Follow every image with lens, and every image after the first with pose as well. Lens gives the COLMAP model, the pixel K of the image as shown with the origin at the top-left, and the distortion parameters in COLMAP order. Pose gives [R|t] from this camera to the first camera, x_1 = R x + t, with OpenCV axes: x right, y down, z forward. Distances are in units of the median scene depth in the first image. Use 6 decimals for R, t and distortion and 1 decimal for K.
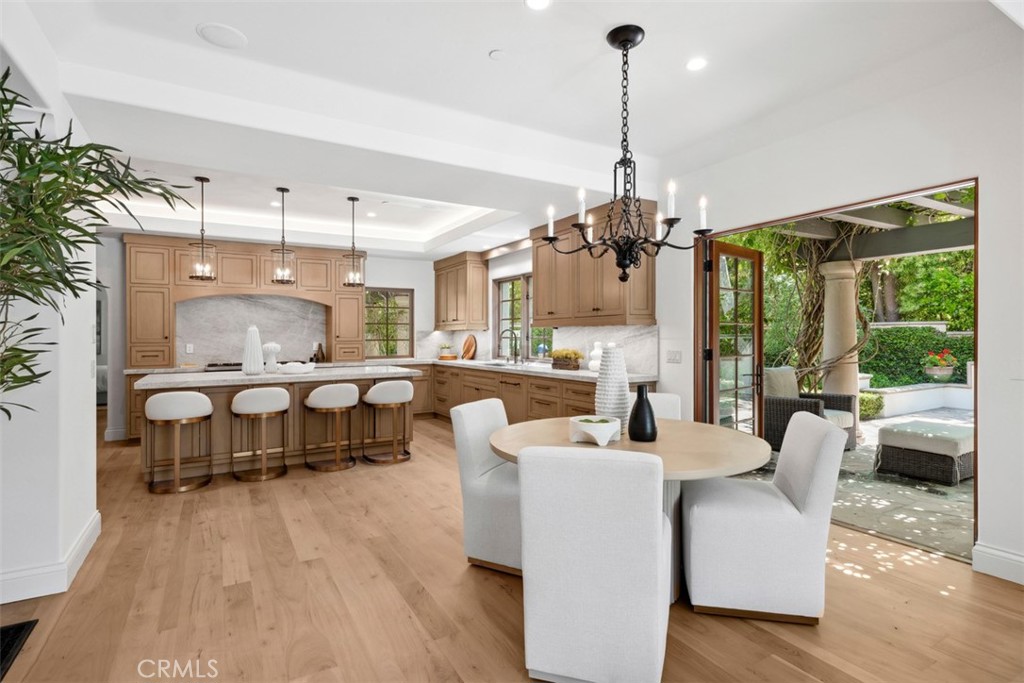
lens RADIAL K [[502.8, 0, 519.0], [0, 502.8, 329.2], [0, 0, 1]] dist [0.001219, 0.000047]
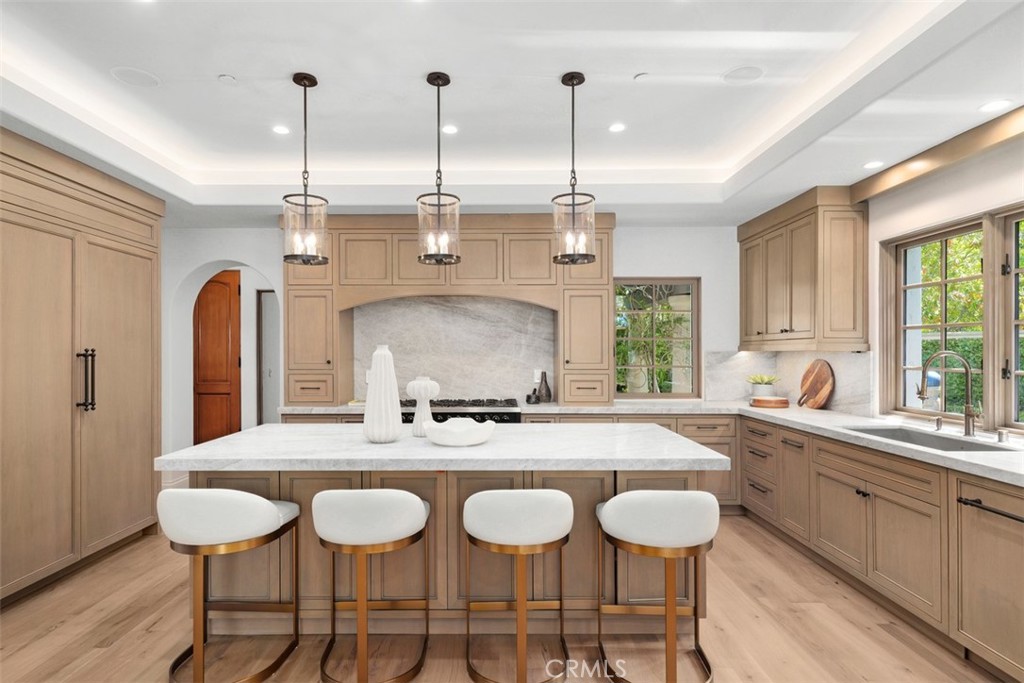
lens RADIAL K [[552.3, 0, 498.7], [0, 552.3, 348.9], [0, 0, 1]] dist [-0.002193, -0.000576]
pose [[0.856355, 0.001911, -0.516383, -0.095493], [0.003203, 0.999954, 0.009012, -0.006370], [0.516377, -0.009372, 0.856310, 0.402398]]
